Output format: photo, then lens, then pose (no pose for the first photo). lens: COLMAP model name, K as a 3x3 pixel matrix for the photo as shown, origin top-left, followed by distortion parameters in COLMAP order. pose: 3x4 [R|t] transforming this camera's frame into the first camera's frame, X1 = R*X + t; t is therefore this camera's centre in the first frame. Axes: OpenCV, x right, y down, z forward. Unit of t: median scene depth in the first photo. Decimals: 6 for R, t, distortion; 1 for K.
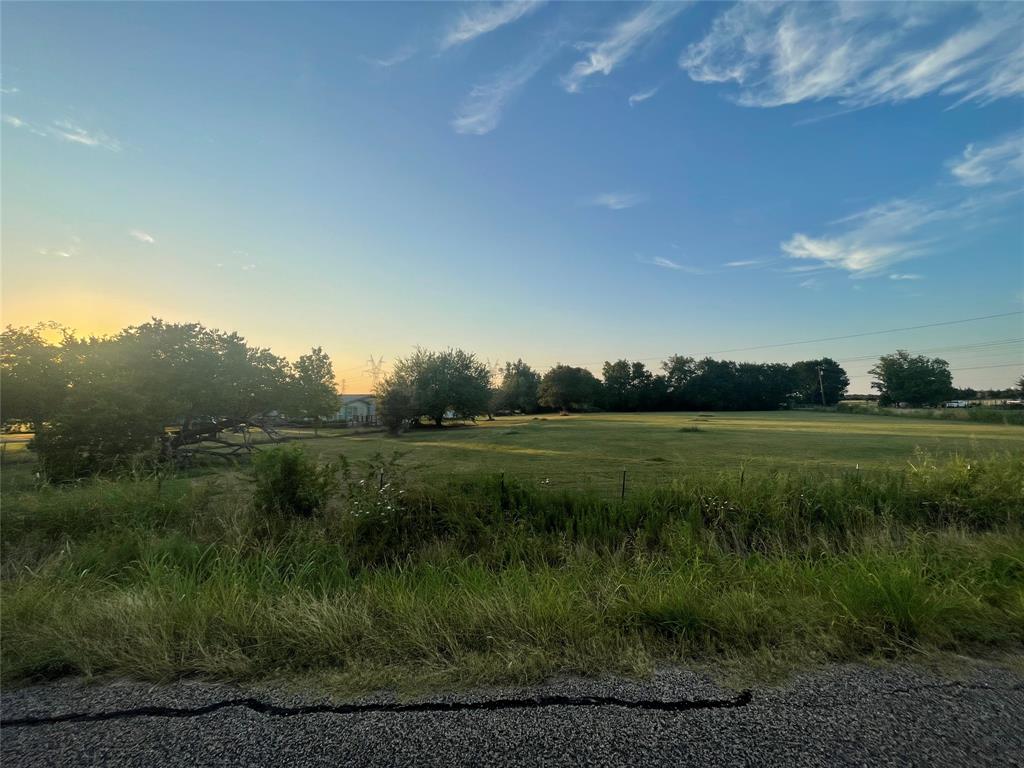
lens RADIAL K [[413.8, 0, 507.0], [0, 413.8, 387.7], [0, 0, 1]] dist [-0.005585, 0.000953]
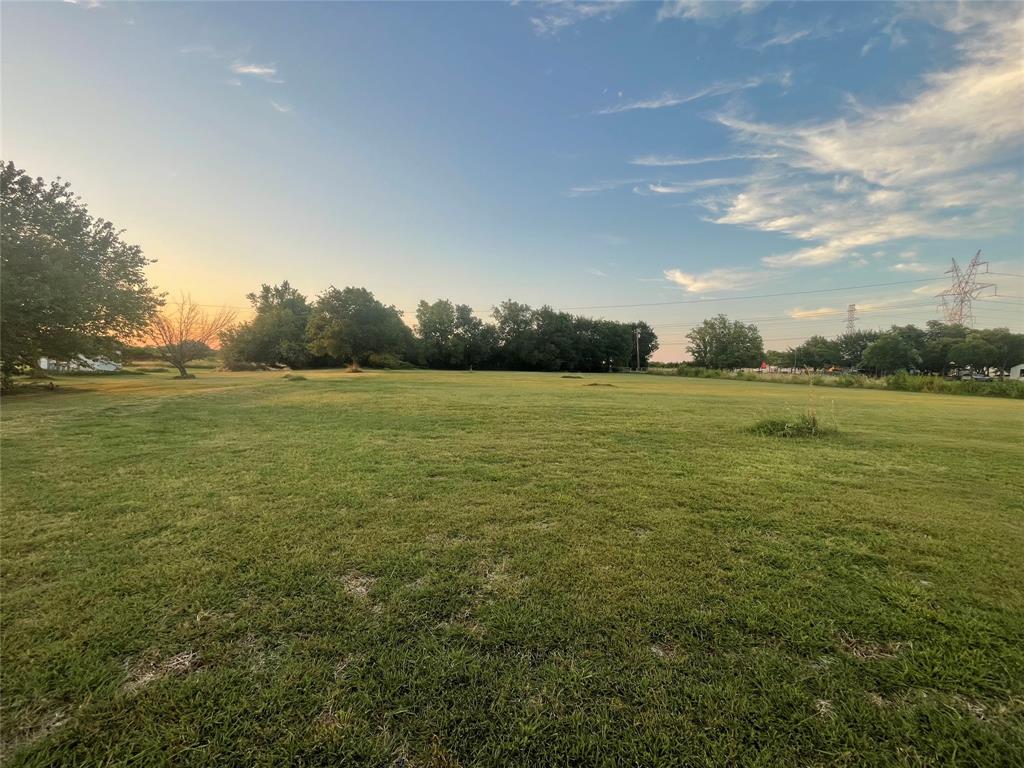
lens RADIAL K [[413.8, 0, 508.0], [0, 413.8, 388.6], [0, 0, 1]] dist [-0.005585, 0.000953]
pose [[0.896345, 0.006854, 0.443305, 0.054936], [-0.050363, 0.994983, 0.086448, 0.021068], [-0.440488, -0.099814, 0.892193, 0.276140]]
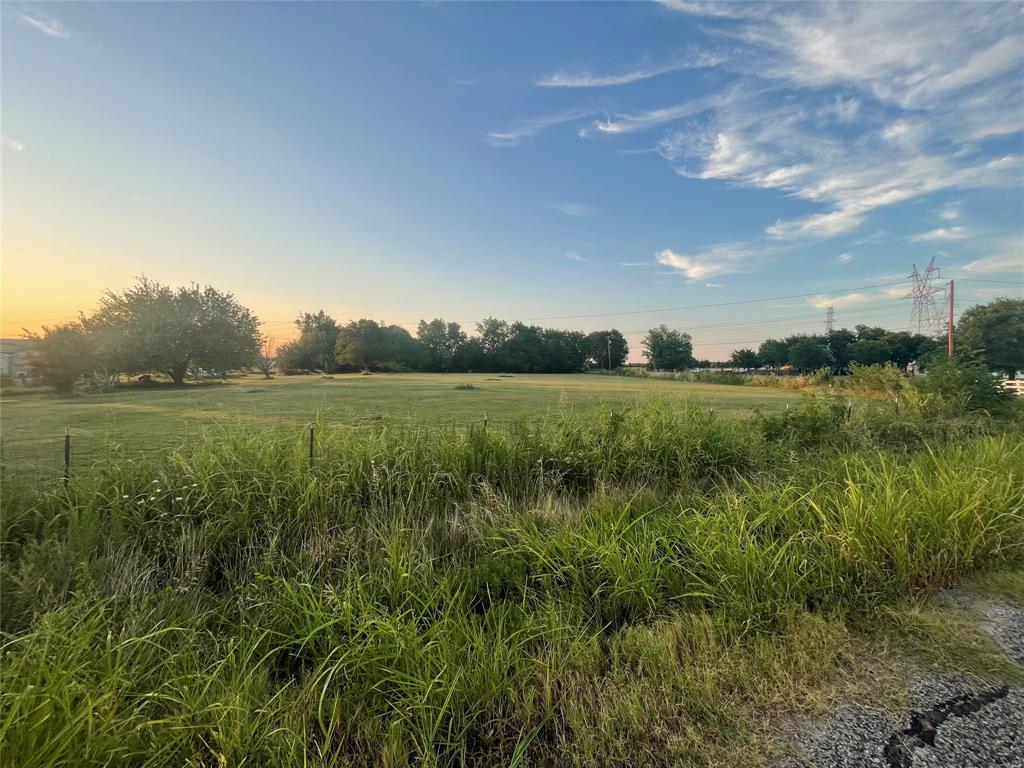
lens RADIAL K [[413.8, 0, 506.4], [0, 413.8, 393.7], [0, 0, 1]] dist [-0.005585, 0.000953]
pose [[0.924835, -0.004480, 0.380341, 0.058641], [-0.034350, 0.994861, 0.095244, 0.008141], [-0.378813, -0.101150, 0.919929, 0.032230]]
